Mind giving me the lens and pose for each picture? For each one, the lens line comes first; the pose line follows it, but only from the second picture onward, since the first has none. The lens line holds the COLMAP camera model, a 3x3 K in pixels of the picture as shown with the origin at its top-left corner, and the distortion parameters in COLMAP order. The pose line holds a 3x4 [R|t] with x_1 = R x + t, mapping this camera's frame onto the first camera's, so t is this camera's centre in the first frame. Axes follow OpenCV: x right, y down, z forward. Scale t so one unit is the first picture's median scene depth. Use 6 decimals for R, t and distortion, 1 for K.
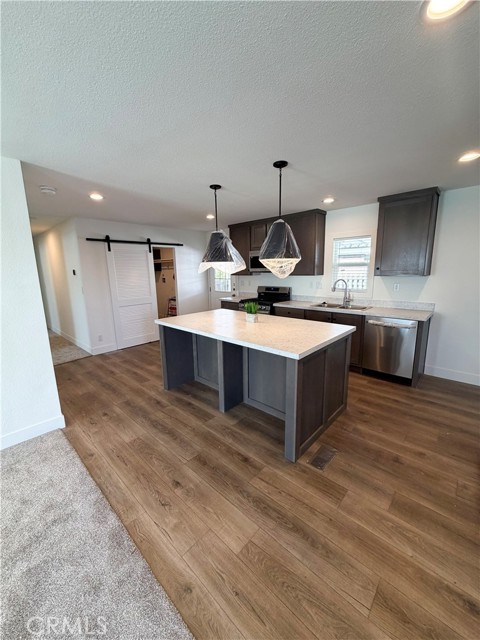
lens RADIAL K [[254.9, 0, 240.7], [0, 254.9, 317.8], [0, 0, 1]] dist [-0.000906, 0.000609]
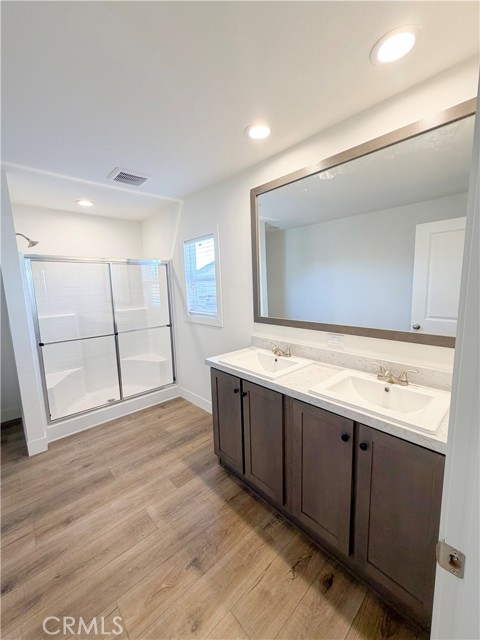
lens RADIAL K [[254.9, 0, 240.4], [0, 254.9, 317.4], [0, 0, 1]] dist [-0.000906, 0.000609]
pose [[-0.081827, 0.148247, -0.985559, 0.824973], [-0.160070, 0.974083, 0.159810, -0.143857], [0.983708, 0.170835, -0.055976, 0.734574]]
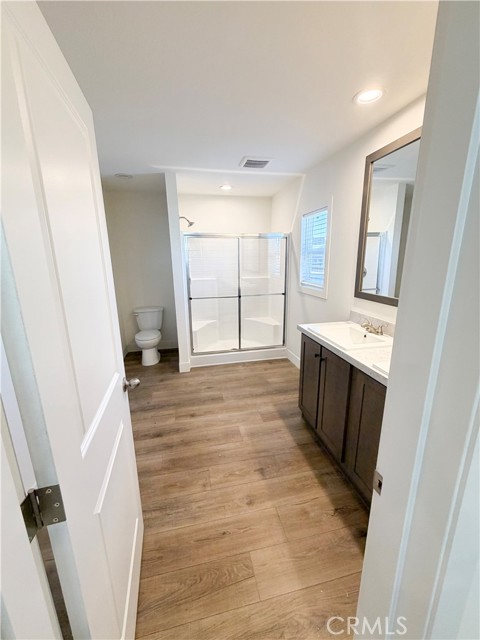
lens RADIAL K [[254.9, 0, 241.0], [0, 254.9, 317.2], [0, 0, 1]] dist [-0.000906, 0.000609]
pose [[-0.572663, 0.209626, -0.792536, 0.882874], [-0.135879, 0.929111, 0.343932, -0.174825], [0.808452, 0.304646, -0.503584, 0.866441]]
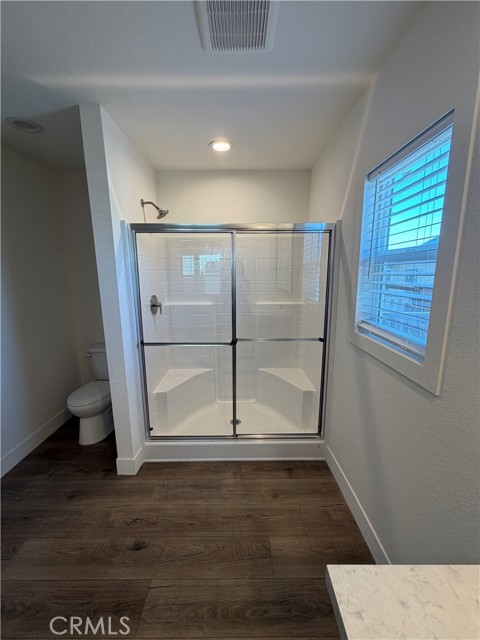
lens RADIAL K [[254.9, 0, 240.6], [0, 254.9, 319.2], [0, 0, 1]] dist [-0.000906, 0.000609]
pose [[-0.732722, 0.144356, -0.665041, 0.307267], [-0.111929, 0.938370, 0.327006, -0.116044], [0.671260, 0.314042, -0.671407, 0.644963]]
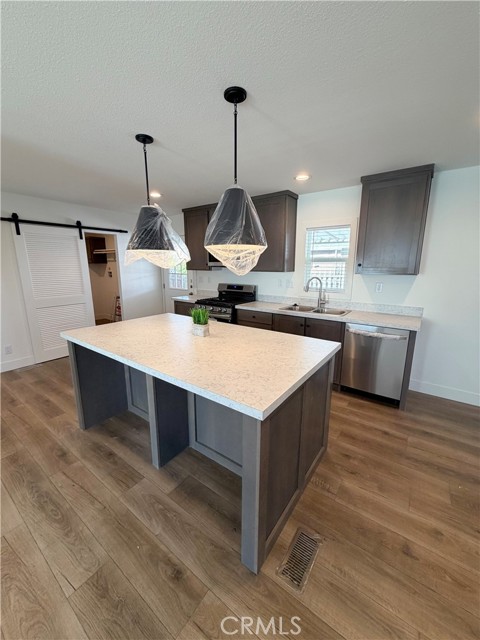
lens RADIAL K [[254.9, 0, 241.2], [0, 254.9, 317.0], [0, 0, 1]] dist [-0.000906, 0.000609]
pose [[0.992365, -0.003730, 0.123278, 0.070165], [0.001875, 0.999883, 0.015163, -0.047393], [-0.123320, -0.014817, 0.992256, 0.280069]]
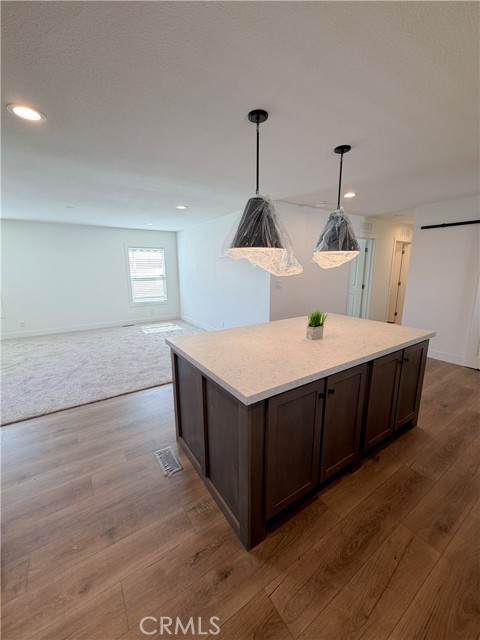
lens RADIAL K [[254.9, 0, 239.9], [0, 254.9, 319.2], [0, 0, 1]] dist [-0.000906, 0.000609]
pose [[-0.232186, 0.213393, -0.948975, 0.757818], [-0.172720, 0.951087, 0.256128, -0.177953], [0.957213, 0.223376, -0.183972, 0.945400]]
